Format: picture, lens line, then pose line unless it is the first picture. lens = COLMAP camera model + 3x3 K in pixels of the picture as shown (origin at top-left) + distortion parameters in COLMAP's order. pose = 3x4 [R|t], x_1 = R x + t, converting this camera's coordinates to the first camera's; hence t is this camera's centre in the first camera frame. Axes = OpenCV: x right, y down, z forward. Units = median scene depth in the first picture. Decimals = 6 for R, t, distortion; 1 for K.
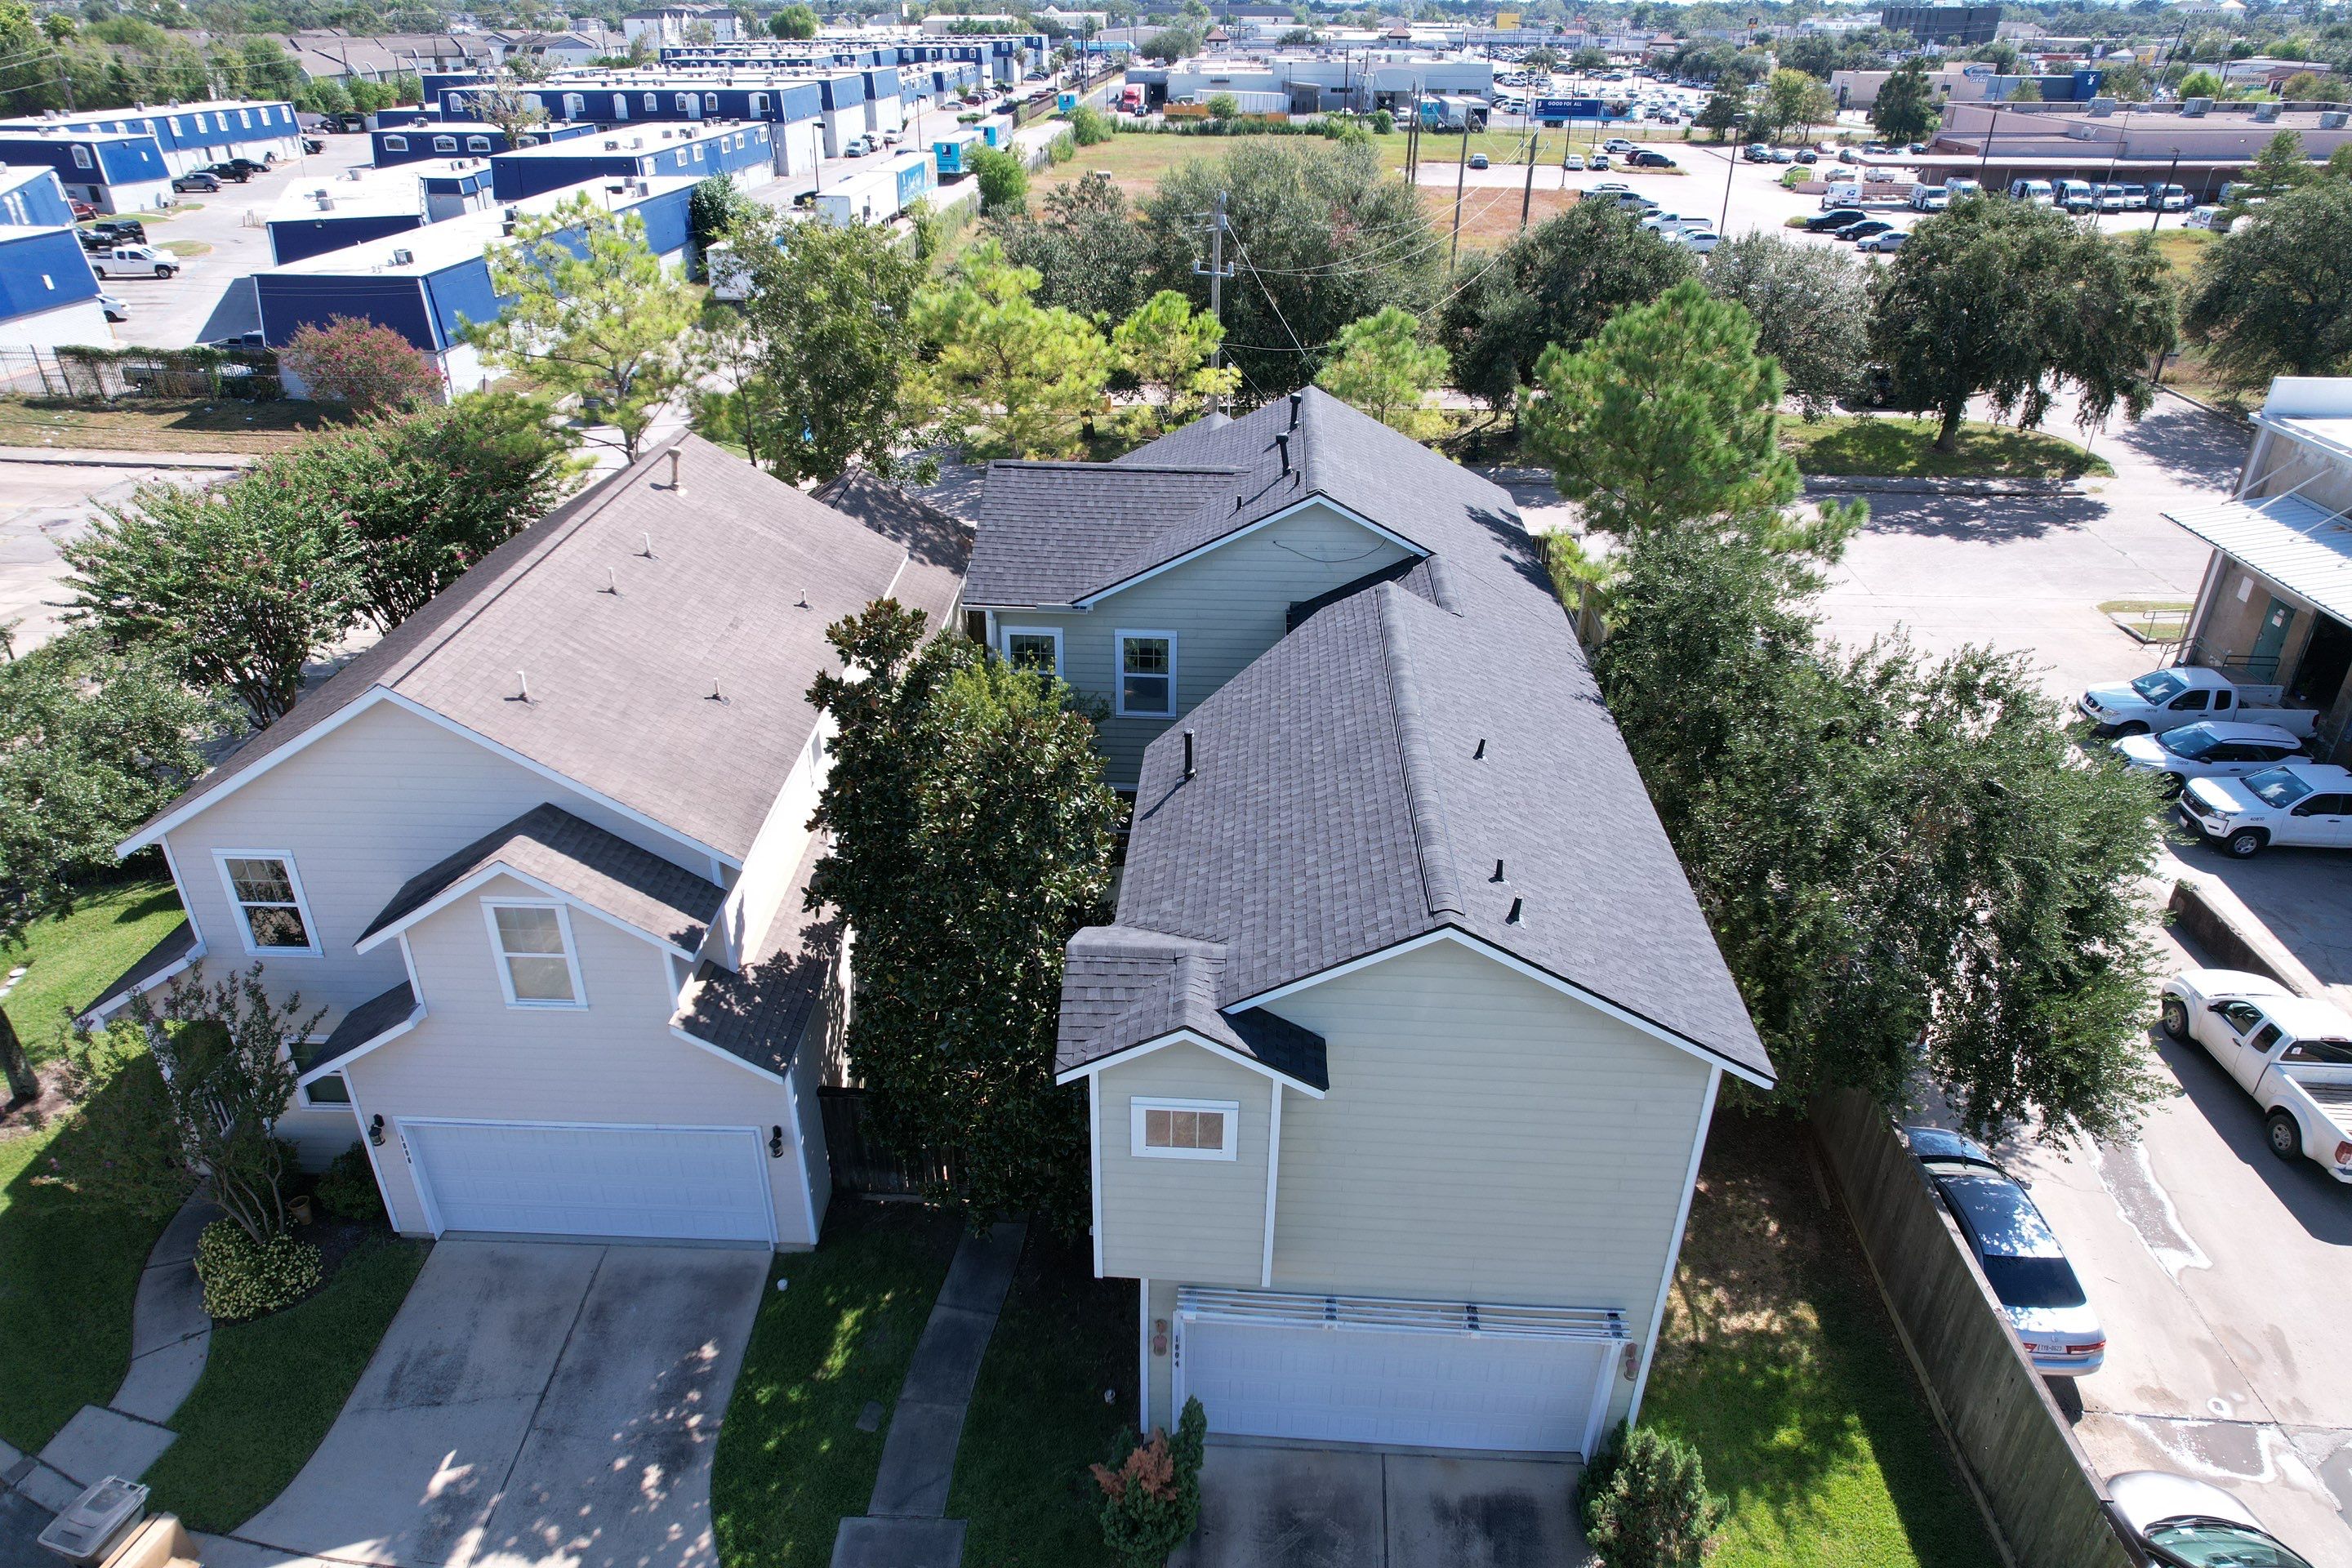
lens RADIAL K [[1497.1, 0, 1173.7], [0, 1497.1, 793.9], [0, 0, 1]] dist [-0.072185, 0.064580]
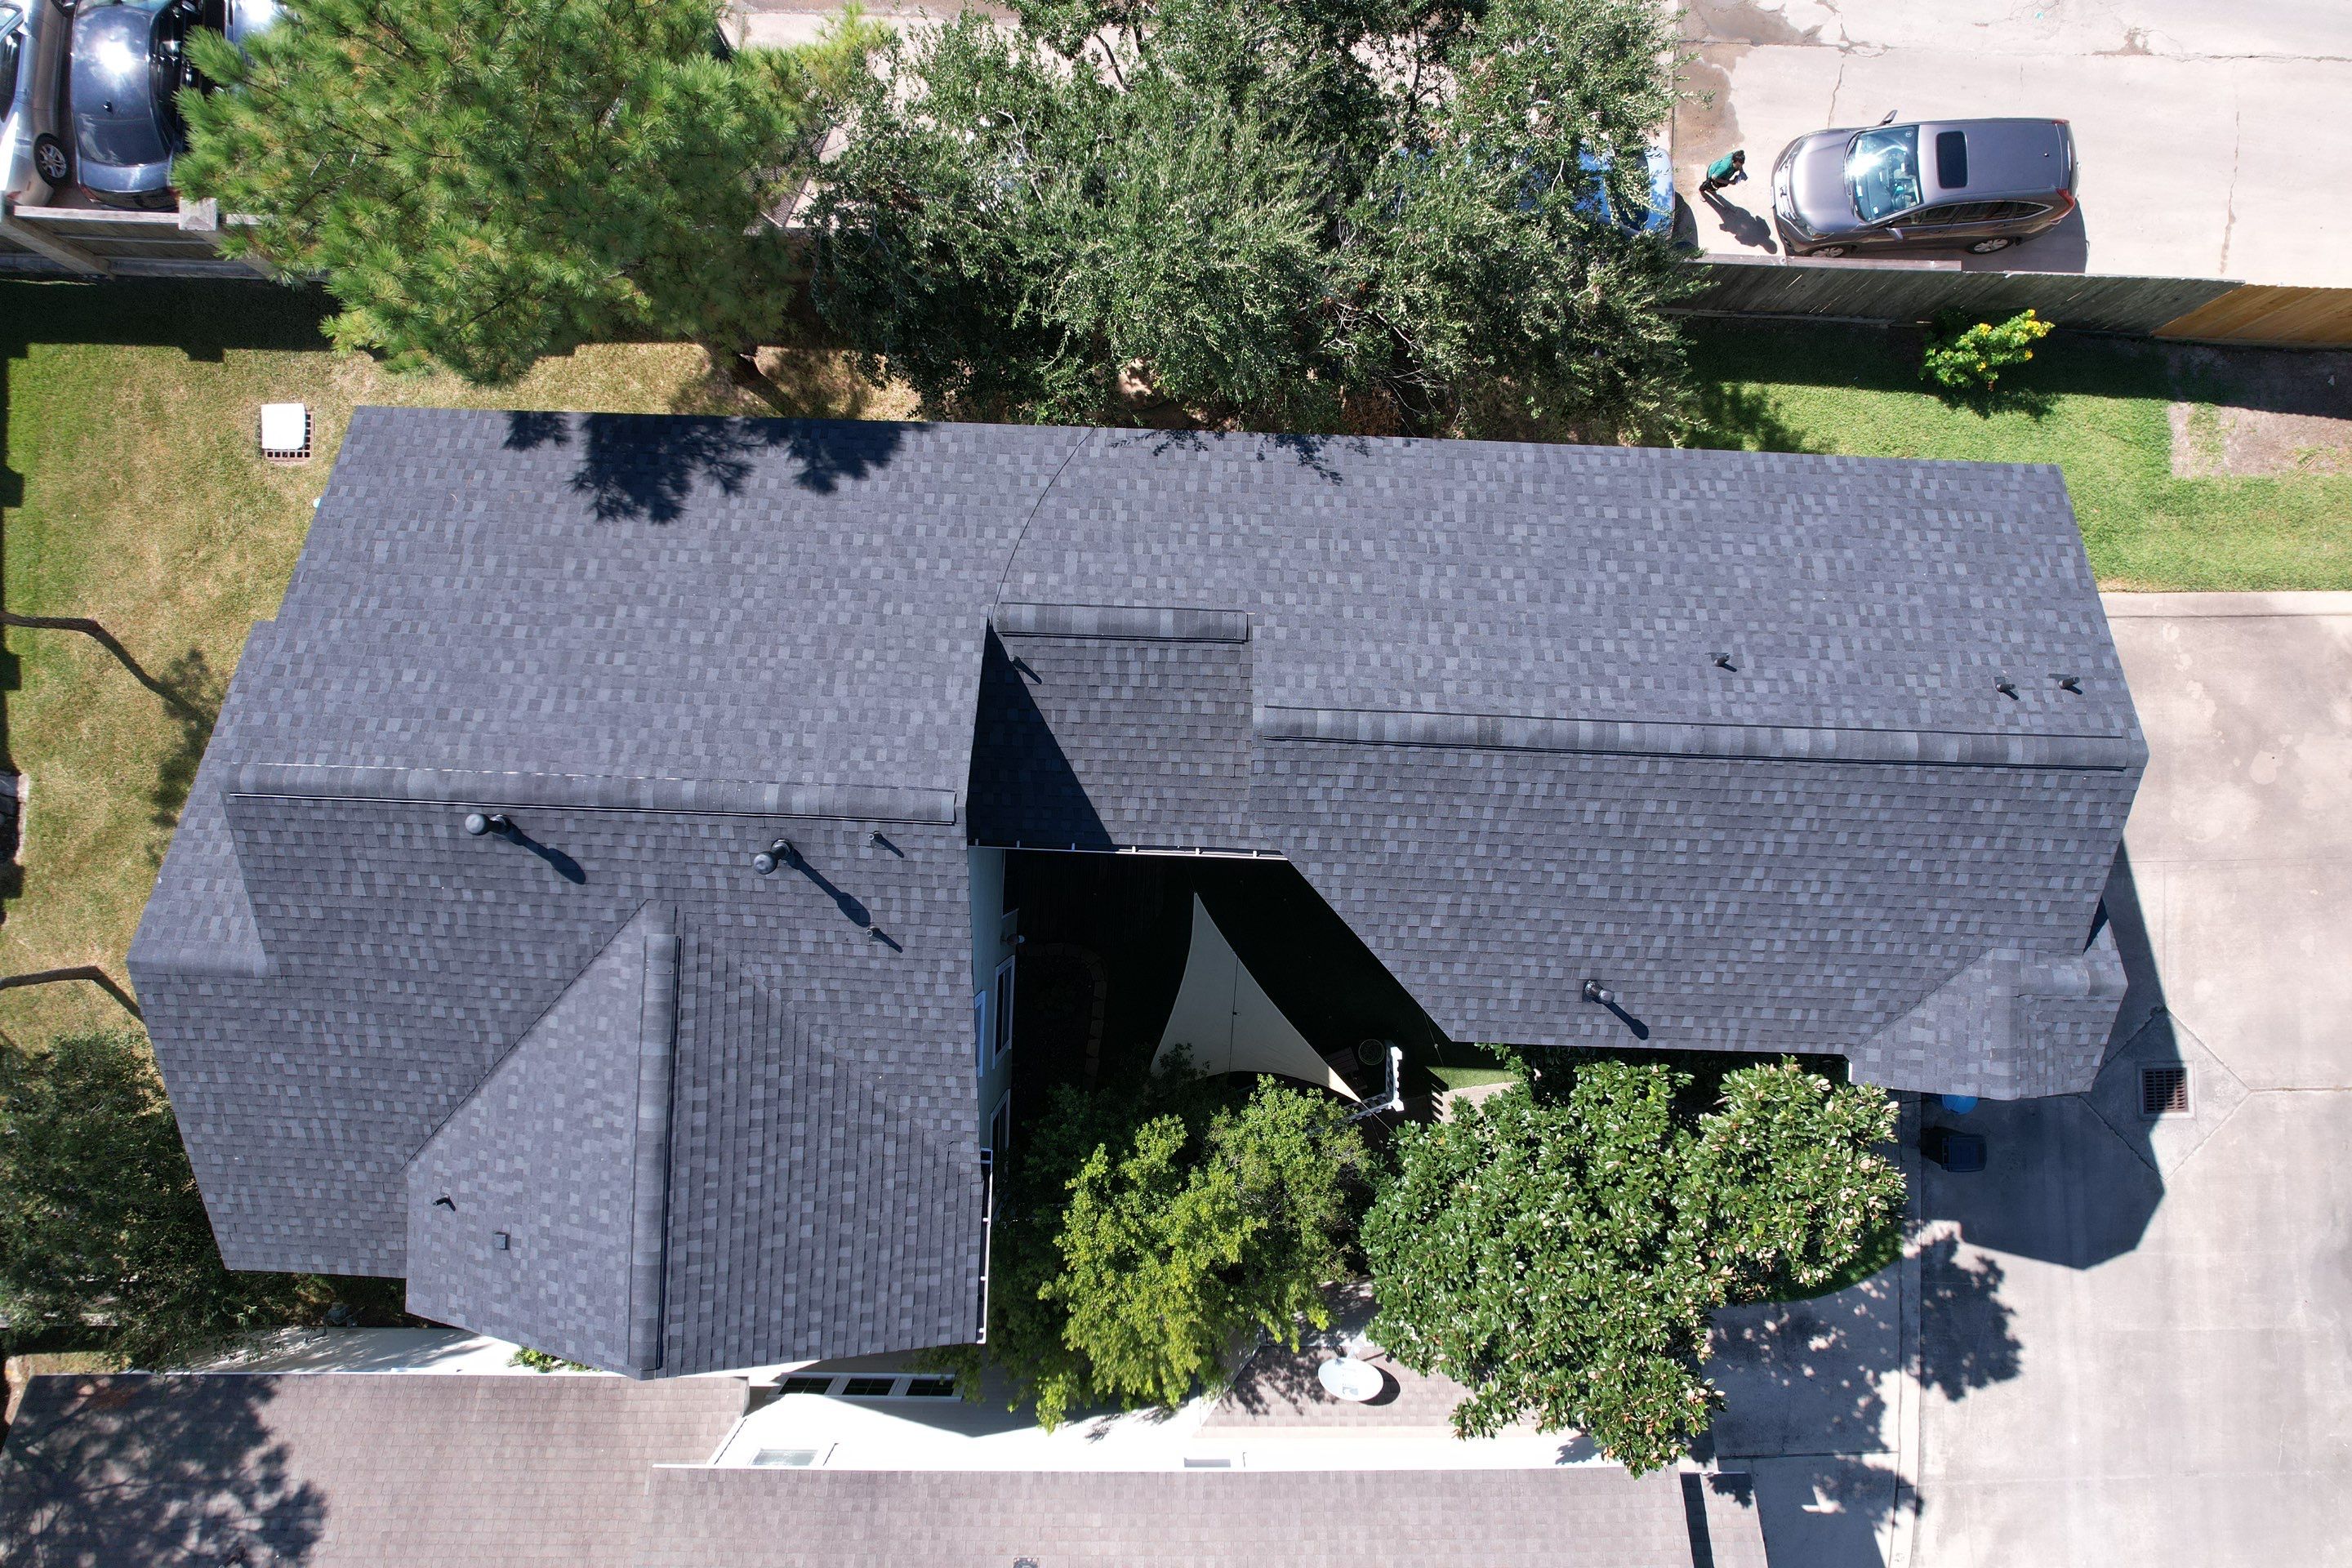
lens RADIAL K [[1497.1, 0, 1170.9], [0, 1497.1, 795.2], [0, 0, 1]] dist [-0.072185, 0.064580]
pose [[-0.025864, -0.999628, 0.008642, 0.109145], [0.479443, -0.004819, 0.877560, -0.796656], [-0.877192, 0.026841, 0.479389, 0.737271]]
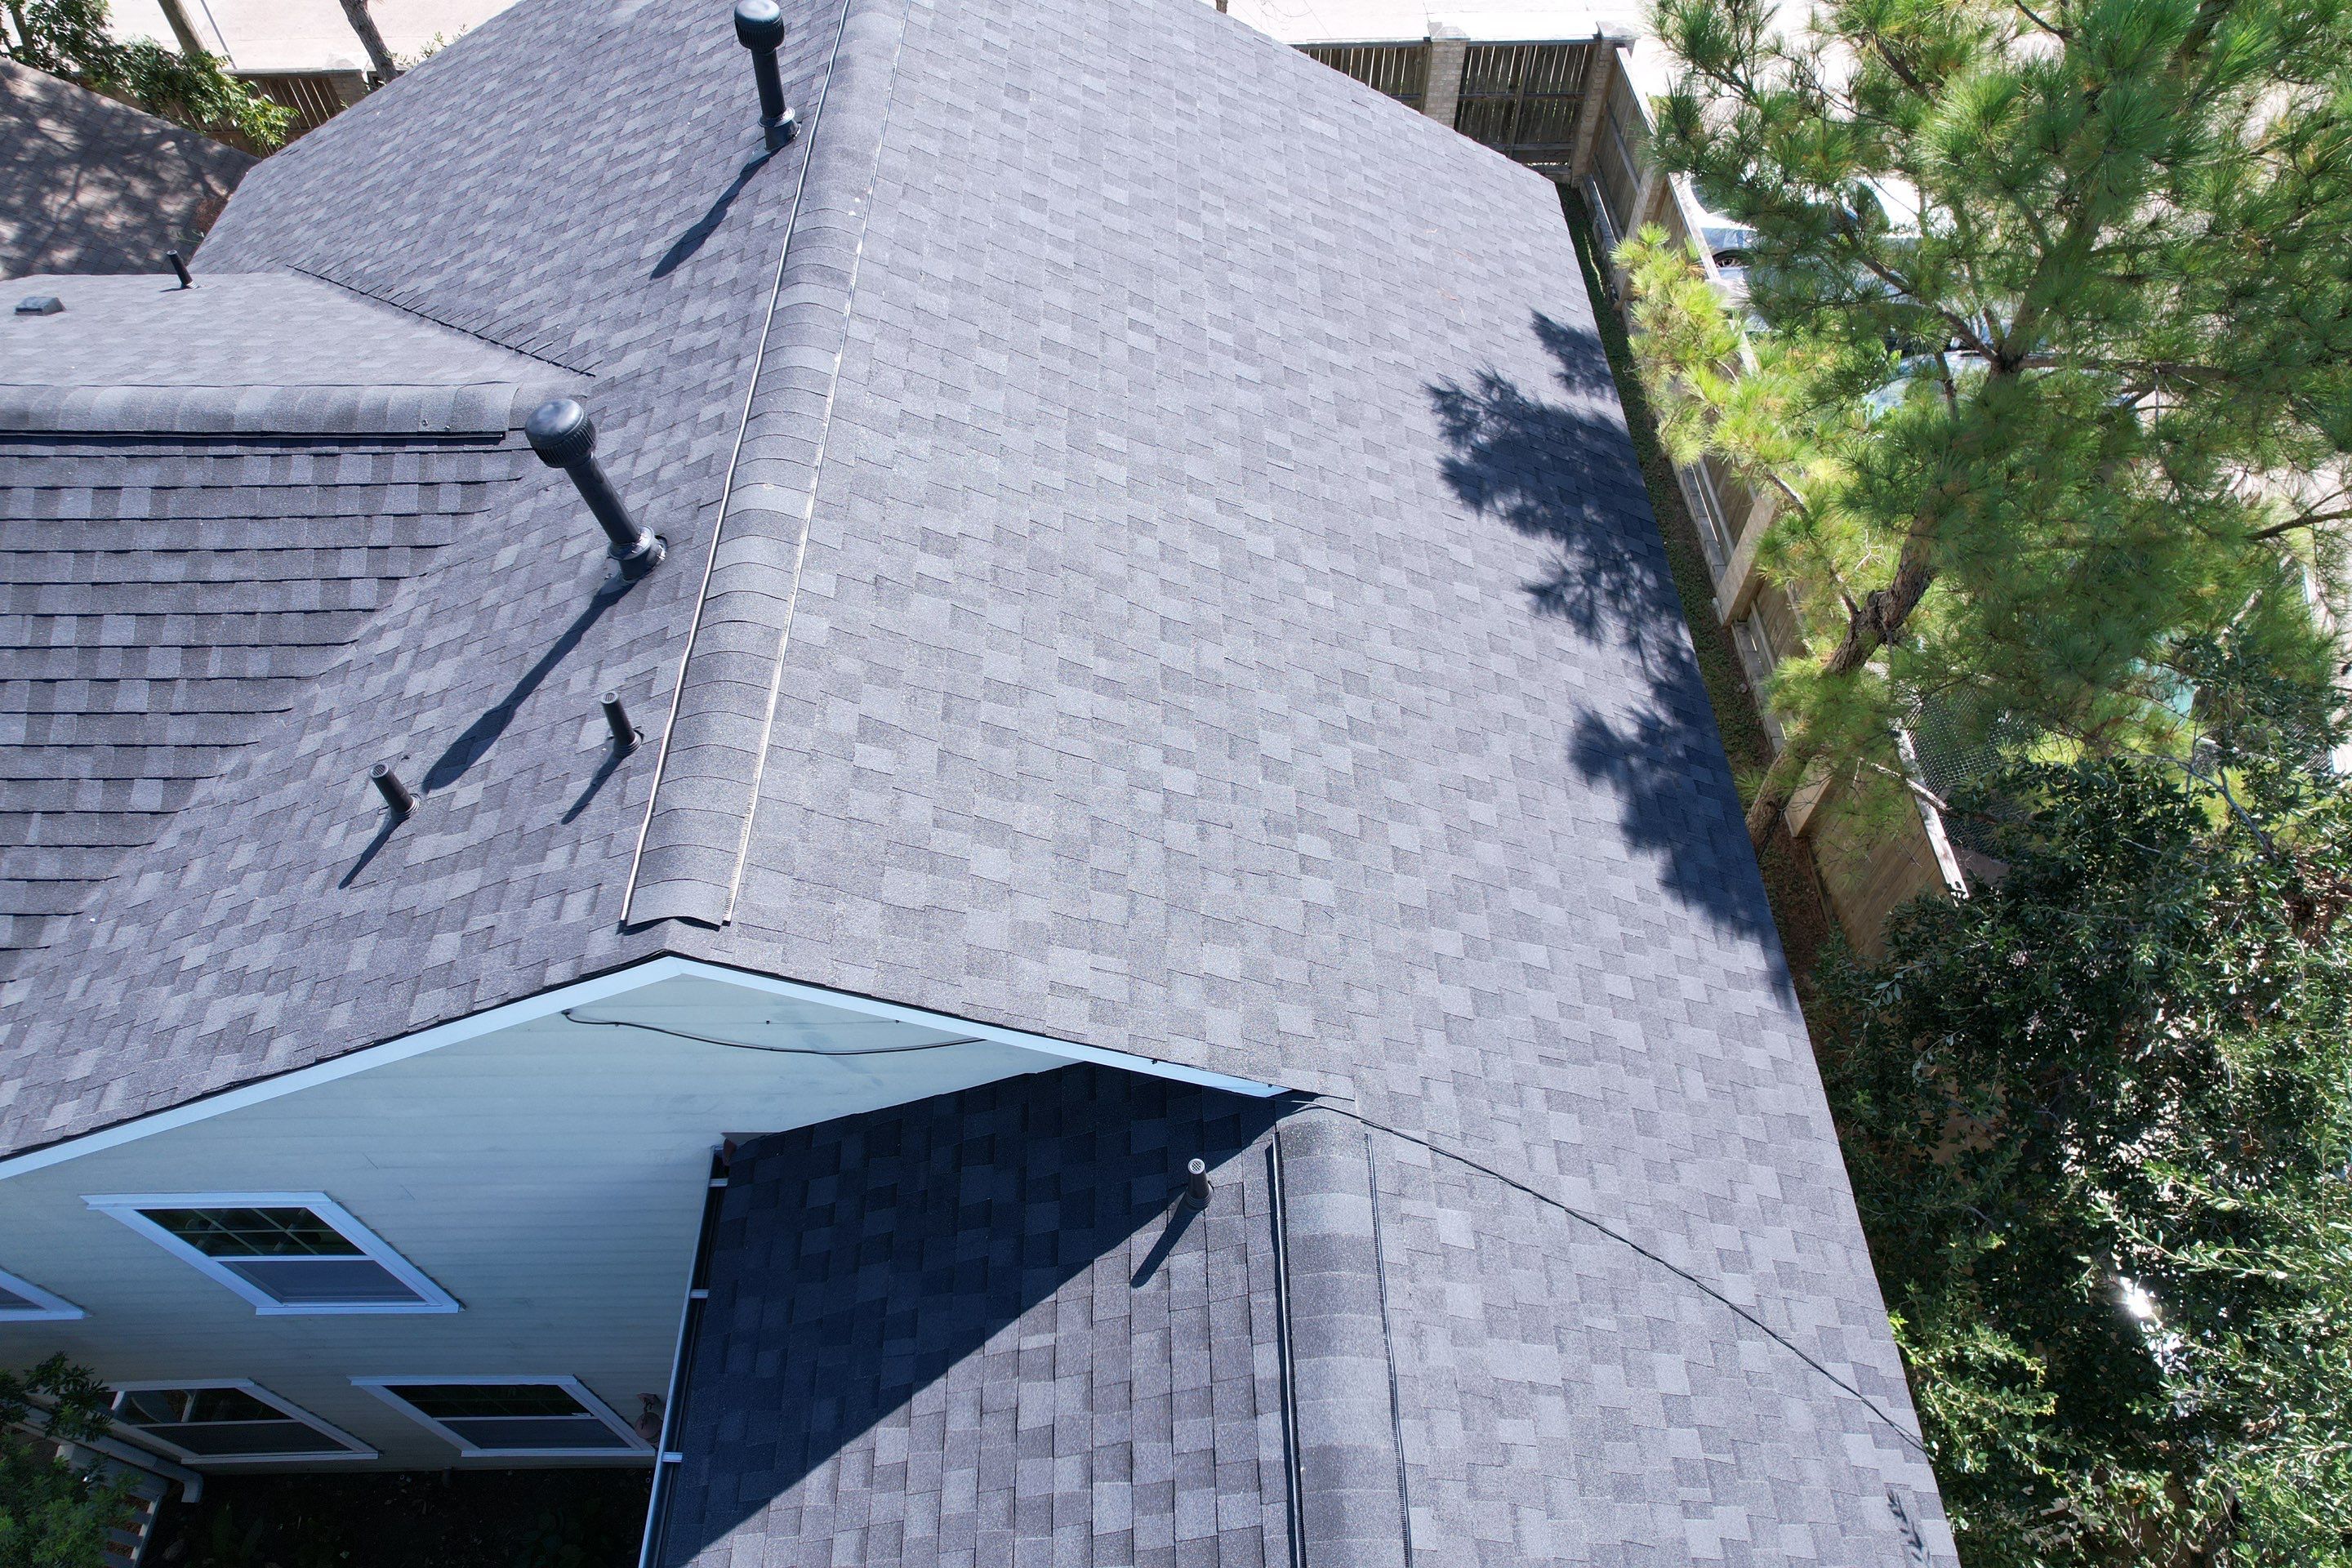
lens RADIAL K [[1497.1, 0, 1170.3], [0, 1497.1, 797.2], [0, 0, 1]] dist [-0.072185, 0.064580]
pose [[0.996917, -0.062747, 0.047117, 0.173599], [0.036061, 0.899656, 0.435108, -0.339305], [-0.069691, -0.432068, 0.899144, 0.973710]]
